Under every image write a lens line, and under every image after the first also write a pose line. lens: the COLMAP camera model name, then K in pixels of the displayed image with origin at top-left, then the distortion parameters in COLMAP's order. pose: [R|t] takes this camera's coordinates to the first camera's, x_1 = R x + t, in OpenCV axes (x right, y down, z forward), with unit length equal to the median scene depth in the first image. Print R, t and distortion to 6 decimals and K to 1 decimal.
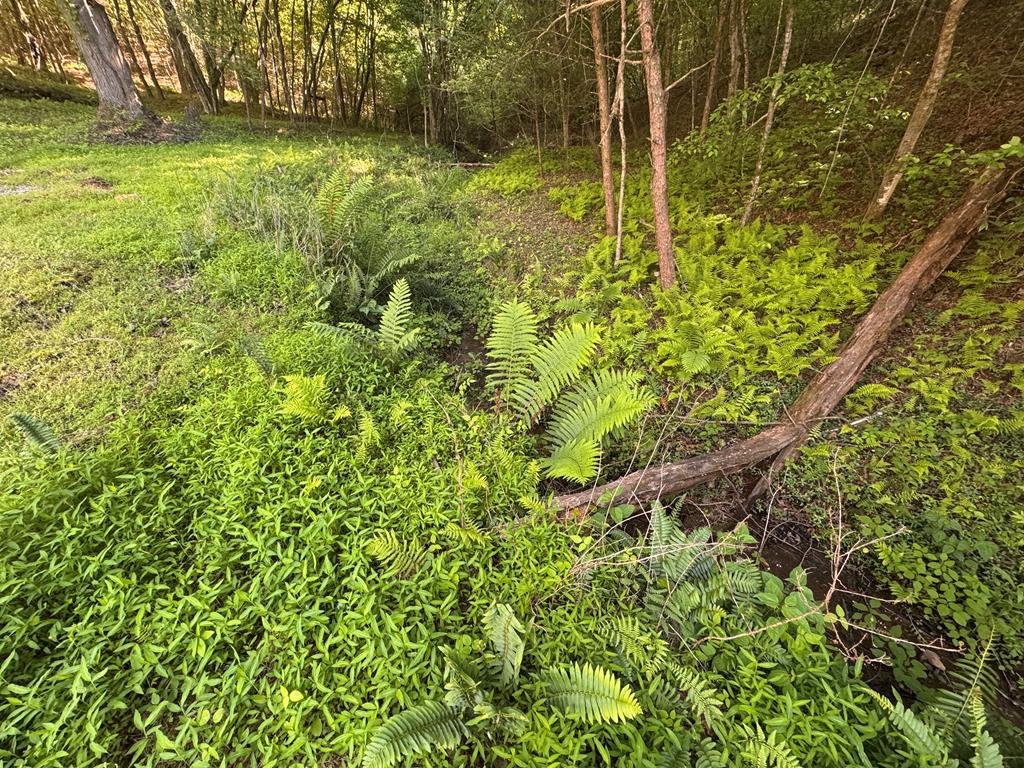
lens RADIAL K [[407.1, 0, 509.5], [0, 407.1, 384.4], [0, 0, 1]] dist [0.000941, -0.000198]
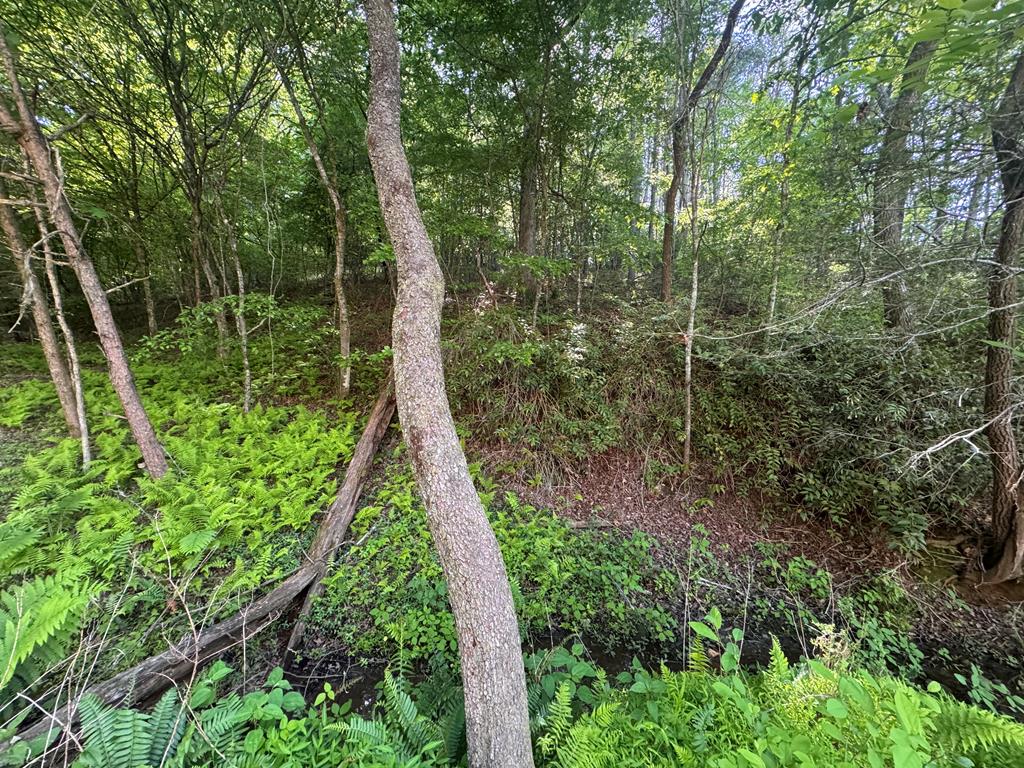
lens RADIAL K [[407.1, 0, 512.3], [0, 407.1, 385.1], [0, 0, 1]] dist [0.000941, -0.000198]
pose [[0.538045, -0.034227, 0.842221, 0.055685], [0.400158, 0.889777, -0.219478, 0.091564], [-0.741877, 0.455110, 0.492437, -0.115913]]
